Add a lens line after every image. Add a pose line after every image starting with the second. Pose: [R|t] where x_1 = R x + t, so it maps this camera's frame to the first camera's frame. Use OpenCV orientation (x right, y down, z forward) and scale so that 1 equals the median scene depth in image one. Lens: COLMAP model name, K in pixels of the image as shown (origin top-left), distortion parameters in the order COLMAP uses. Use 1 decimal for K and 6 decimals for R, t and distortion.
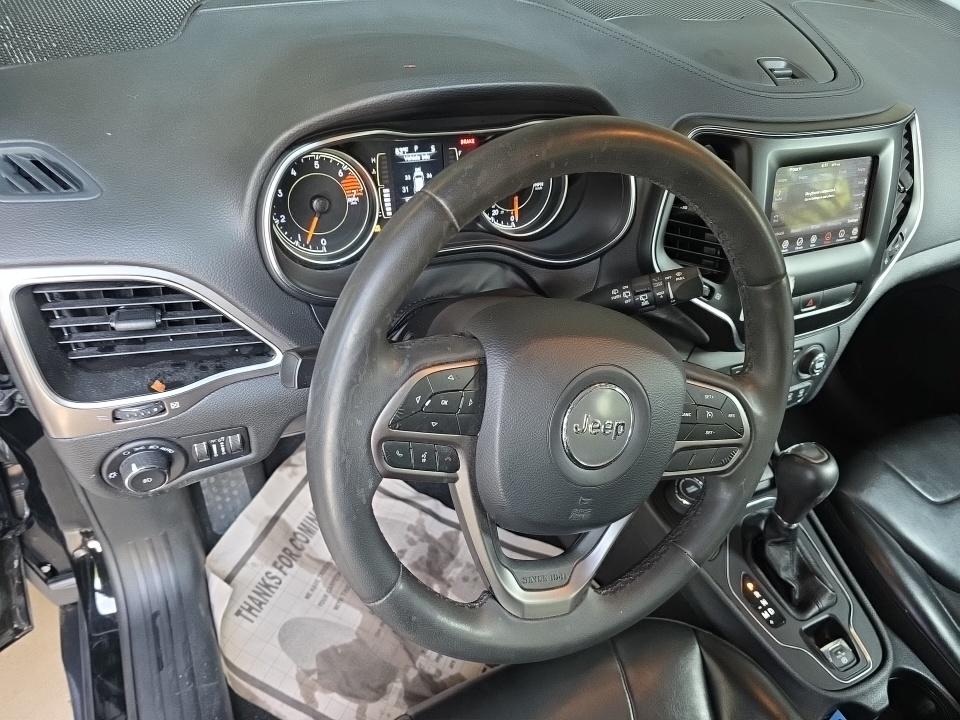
lens RADIAL K [[644.1, 0, 481.2], [0, 644.1, 361.3], [0, 0, 1]] dist [0.001129, -0.001618]
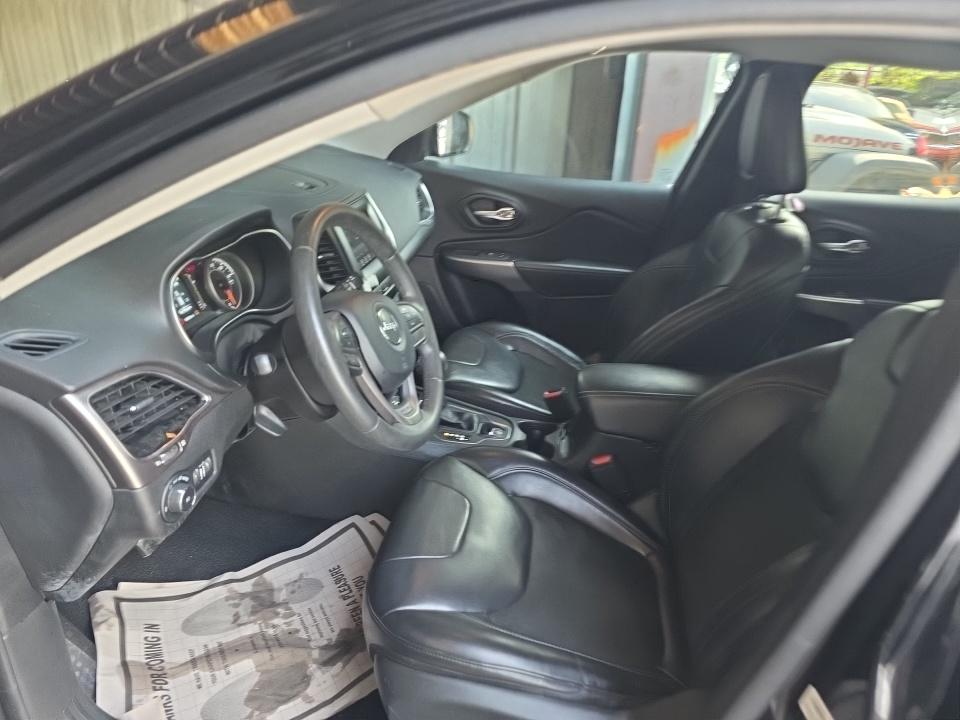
lens RADIAL K [[644.1, 0, 480.2], [0, 644.1, 360.0], [0, 0, 1]] dist [0.001129, -0.001618]
pose [[0.586680, -0.434893, 0.683136, -0.846199], [0.563716, 0.824948, 0.041050, 0.202009], [-0.581404, 0.361011, 0.729137, -0.556475]]
